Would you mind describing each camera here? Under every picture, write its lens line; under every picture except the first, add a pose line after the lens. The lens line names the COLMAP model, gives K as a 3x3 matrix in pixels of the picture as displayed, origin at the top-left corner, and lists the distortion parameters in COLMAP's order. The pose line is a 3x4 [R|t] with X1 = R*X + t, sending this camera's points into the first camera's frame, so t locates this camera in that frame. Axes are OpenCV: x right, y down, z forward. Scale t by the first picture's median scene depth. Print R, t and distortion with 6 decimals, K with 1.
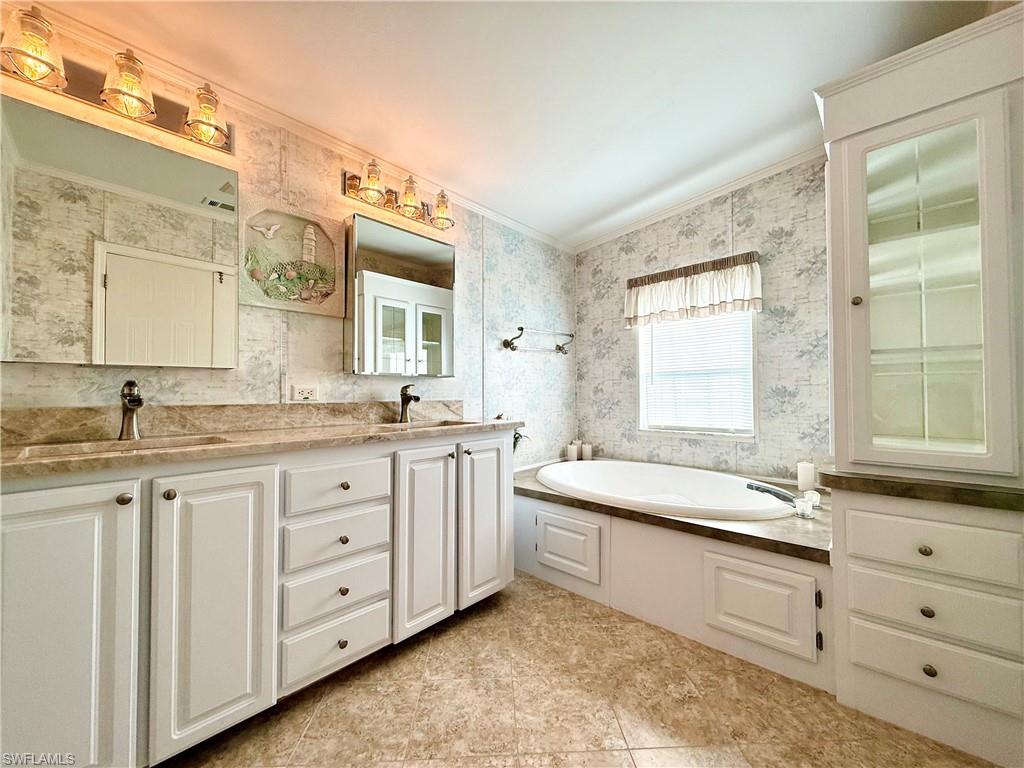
lens RADIAL K [[407.8, 0, 497.6], [0, 407.8, 385.7], [0, 0, 1]] dist [-0.001082, -0.000018]
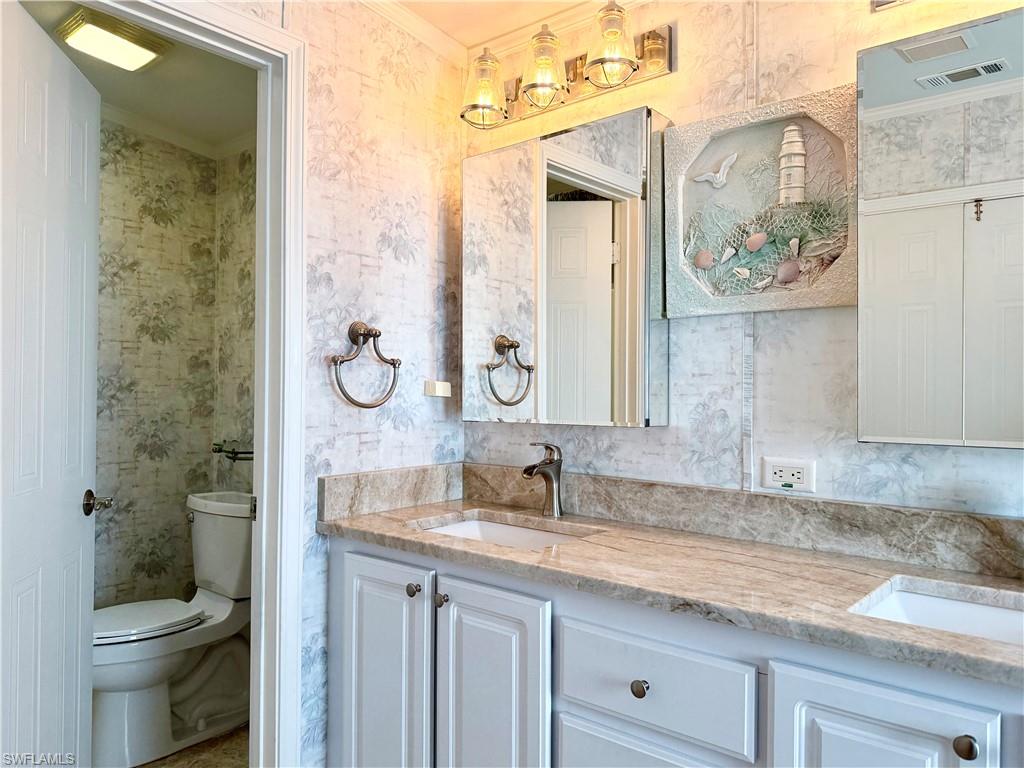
lens RADIAL K [[731.6, 0, 512.0], [0, 731.6, 384.0], [0, 0, 1]] dist [0.073270, -0.133514]
pose [[0.045729, 0.001375, -0.998953, 0.418555], [0.015310, 0.999881, 0.002077, -0.103030], [0.998837, -0.015389, 0.045703, 0.670491]]
